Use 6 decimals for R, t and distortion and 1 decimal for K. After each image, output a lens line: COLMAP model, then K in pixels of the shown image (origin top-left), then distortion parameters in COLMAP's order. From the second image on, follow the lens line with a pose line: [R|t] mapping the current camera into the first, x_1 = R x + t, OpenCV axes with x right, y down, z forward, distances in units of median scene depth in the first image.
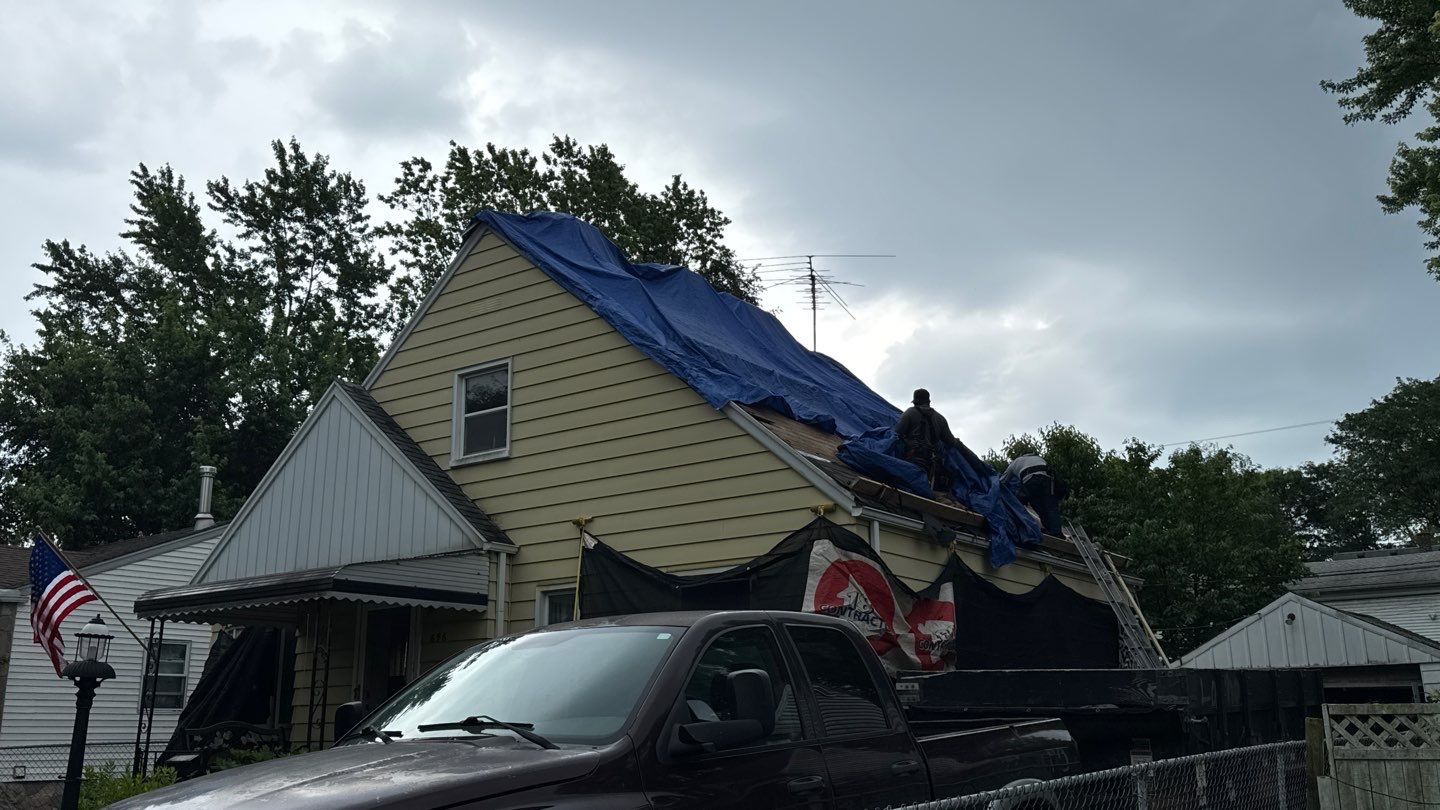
lens RADIAL K [[1281.2, 0, 713.4], [0, 1281.2, 400.7], [0, 0, 1]] dist [0.115151, -0.202114]
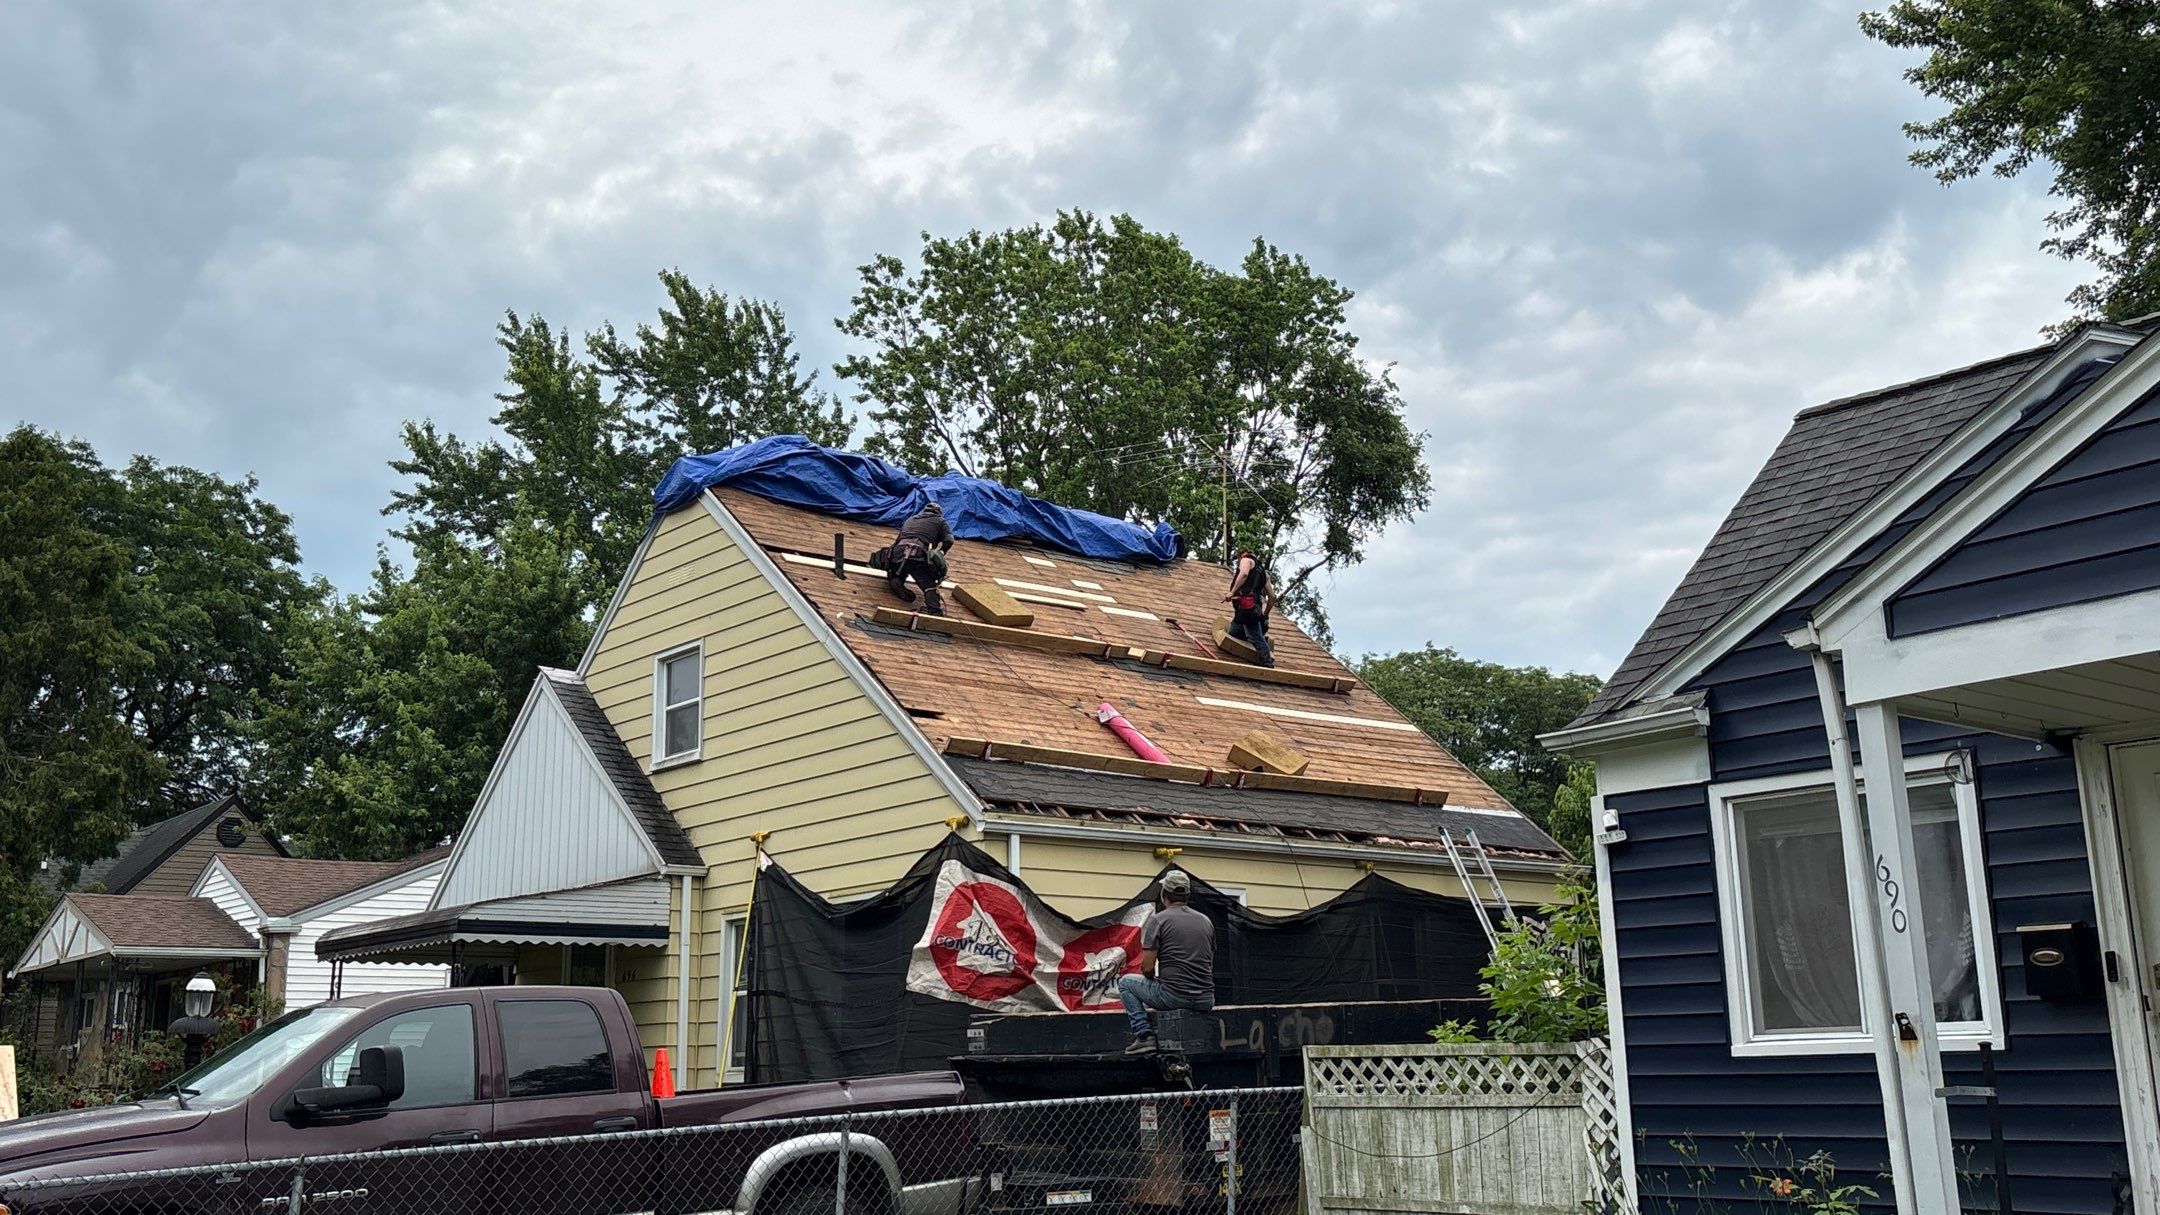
lens RADIAL K [[2109.0, 0, 1080.9], [0, 2109.0, 599.9], [0, 0, 1]] dist [0.101467, -0.015720]
pose [[0.967107, -0.066902, -0.245414, 0.369184], [0.075088, 0.996885, 0.024143, -0.064614], [0.243034, -0.041776, 0.969118, -0.236956]]
